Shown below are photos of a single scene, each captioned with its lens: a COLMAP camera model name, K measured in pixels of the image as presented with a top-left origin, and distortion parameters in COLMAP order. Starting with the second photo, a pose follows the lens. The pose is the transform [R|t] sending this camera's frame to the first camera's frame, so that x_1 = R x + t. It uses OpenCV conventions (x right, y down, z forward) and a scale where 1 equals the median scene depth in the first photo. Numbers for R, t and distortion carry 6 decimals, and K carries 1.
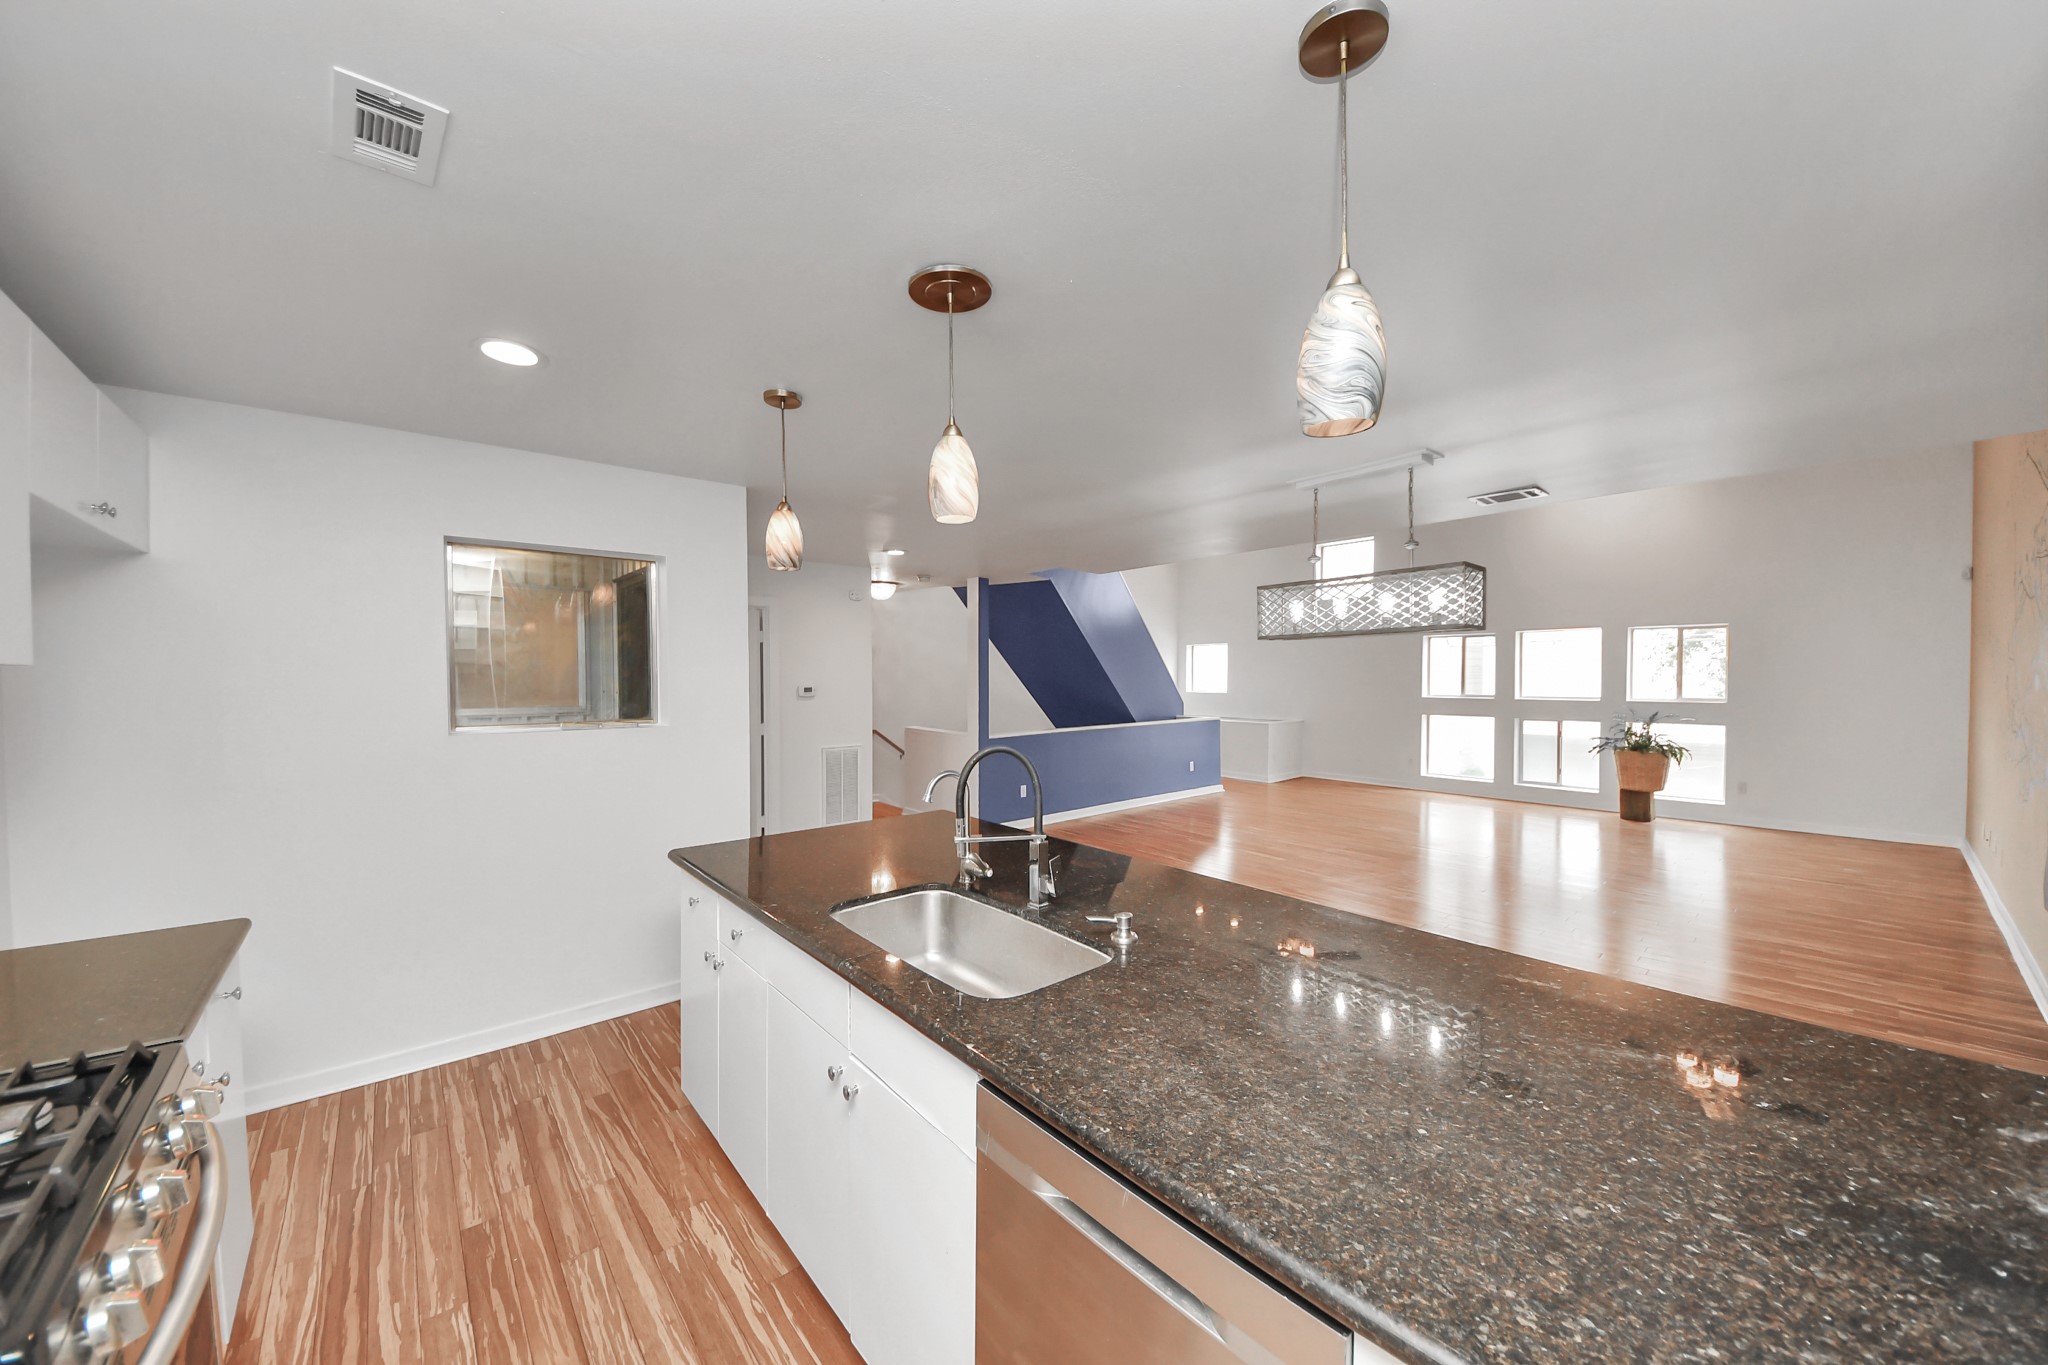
lens RADIAL K [[725.5, 0, 1018.5], [0, 725.5, 690.6], [0, 0, 1]] dist [0.029232, -0.019435]
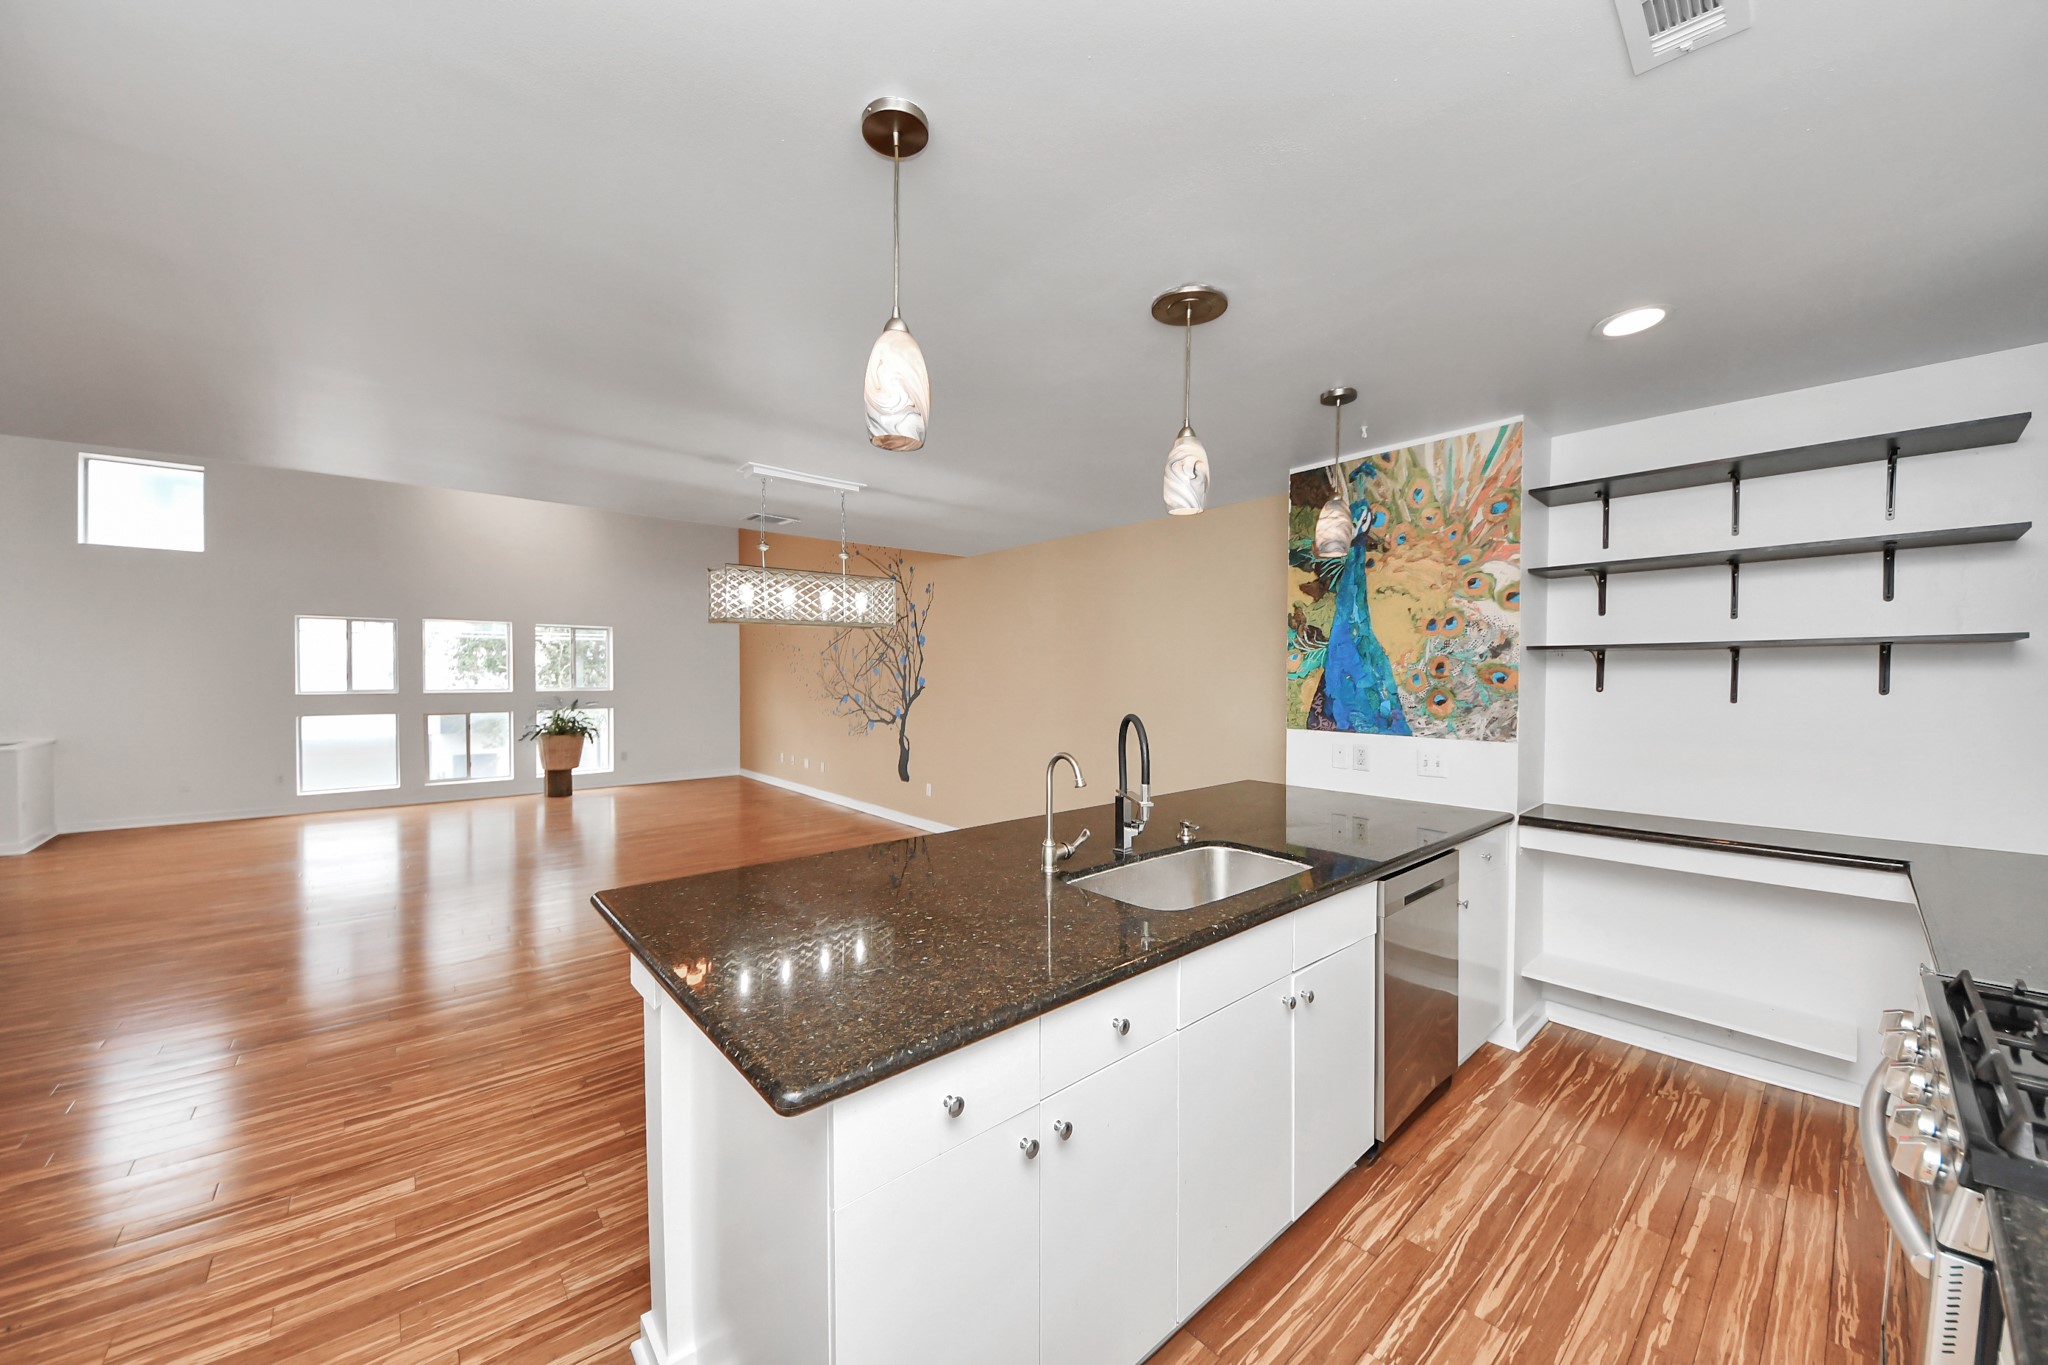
lens RADIAL K [[719.7, 0, 1017.6], [0, 719.7, 691.1], [0, 0, 1]] dist [0.043913, -0.025445]
pose [[-0.008958, -0.016694, 0.999821, -0.644041], [0.015596, 0.999737, 0.016833, 0.012362], [-0.999838, 0.015744, -0.008696, 0.674827]]
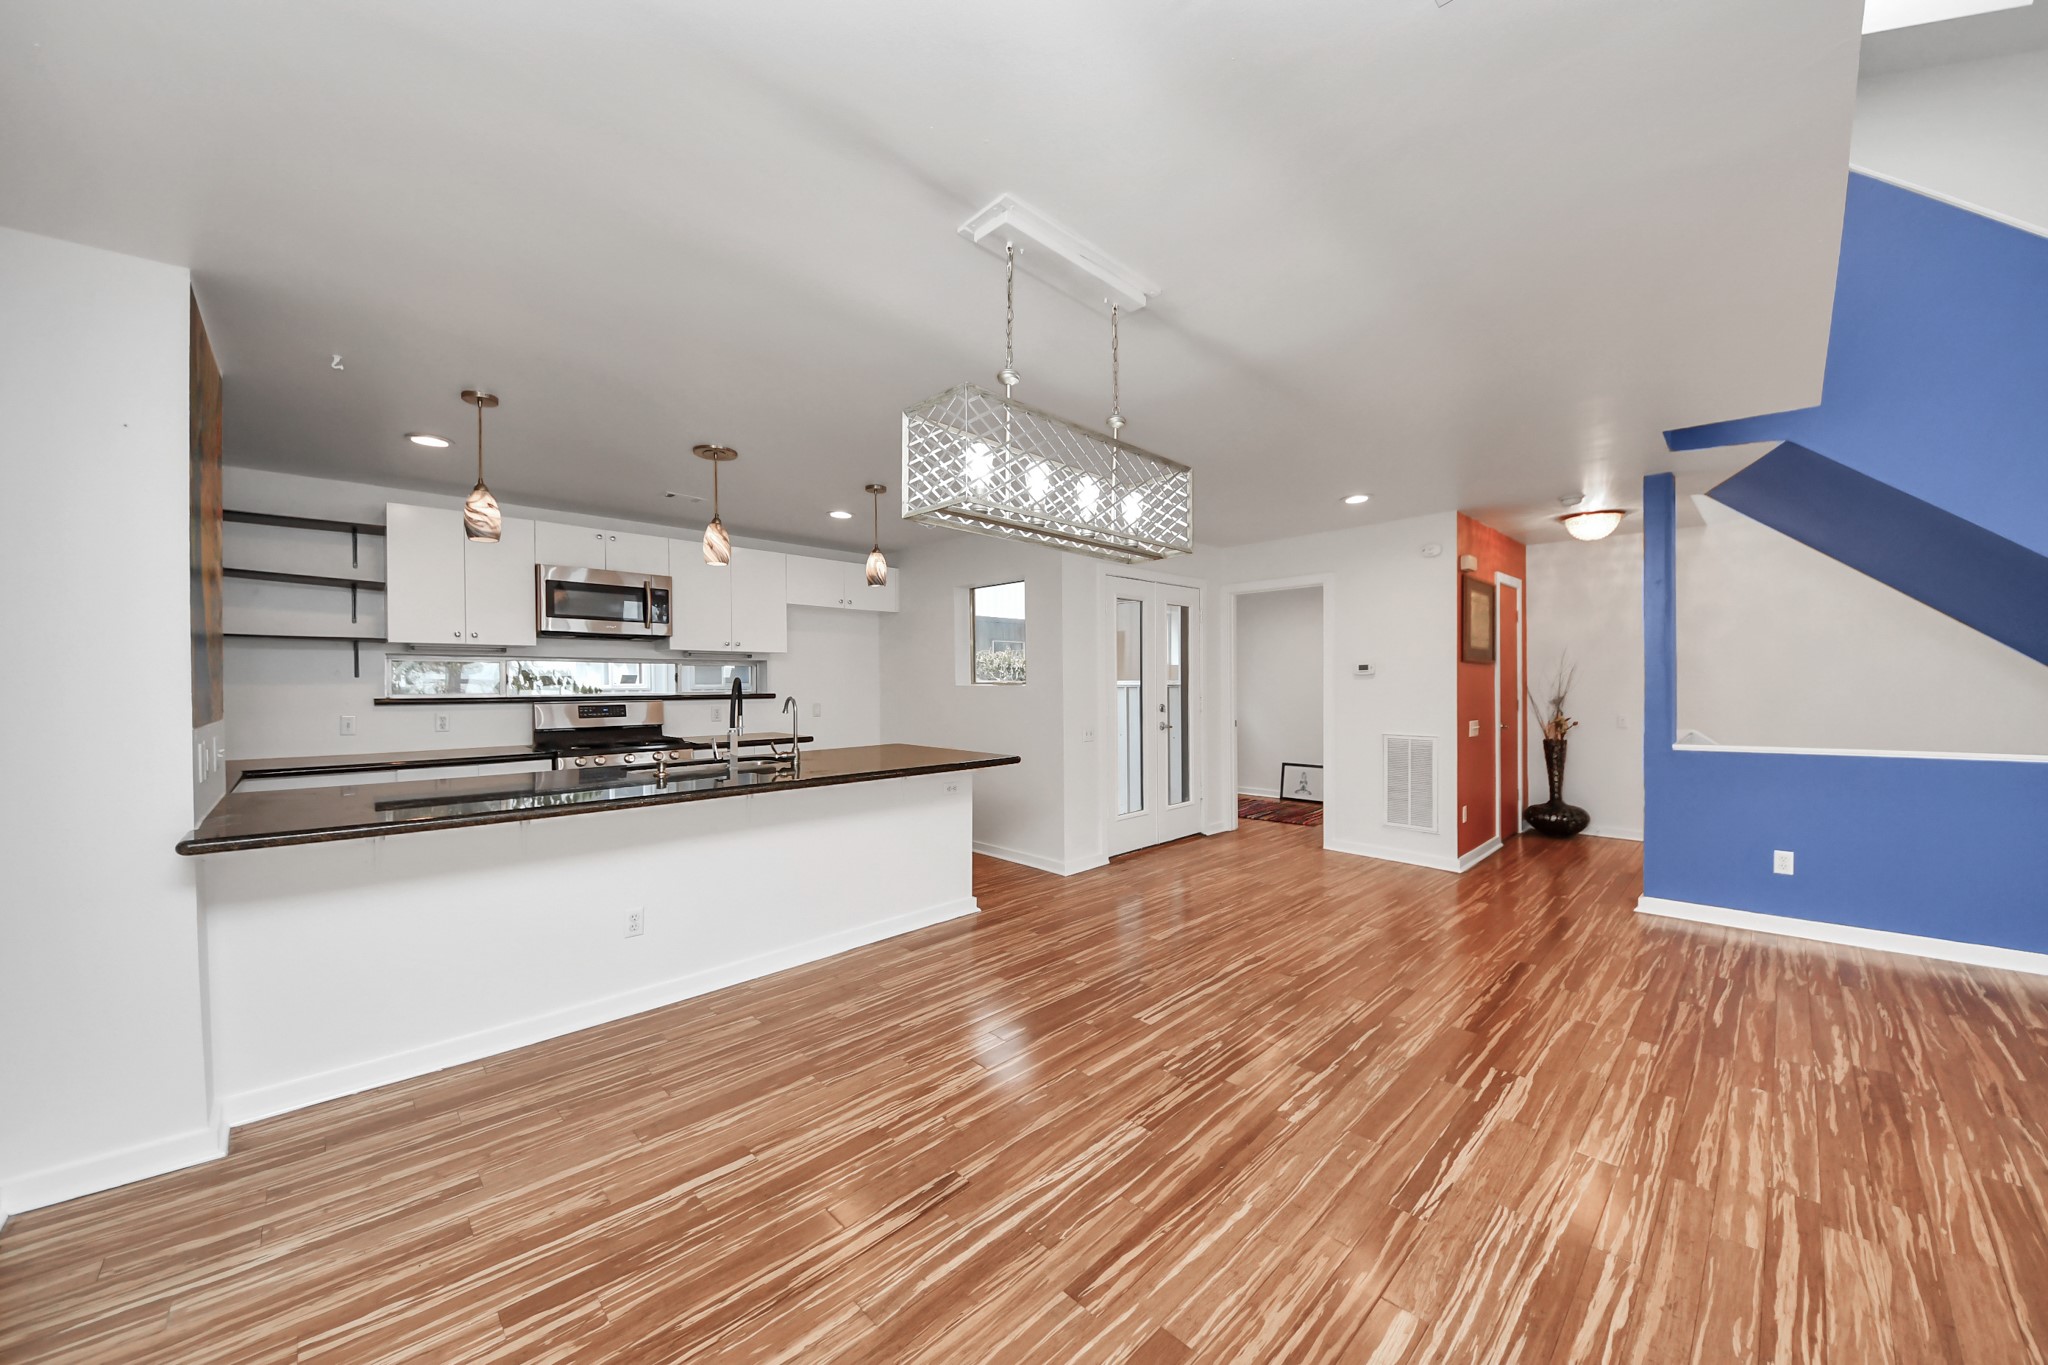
lens RADIAL K [[723.0, 0, 1018.1], [0, 723.0, 686.0], [0, 0, 1]] dist [0.035900, -0.018534]
pose [[0.063105, 0.007651, -0.997978, 1.041642], [-0.017009, 0.999834, 0.006590, 0.041709], [0.997862, 0.016558, 0.063224, 0.900726]]
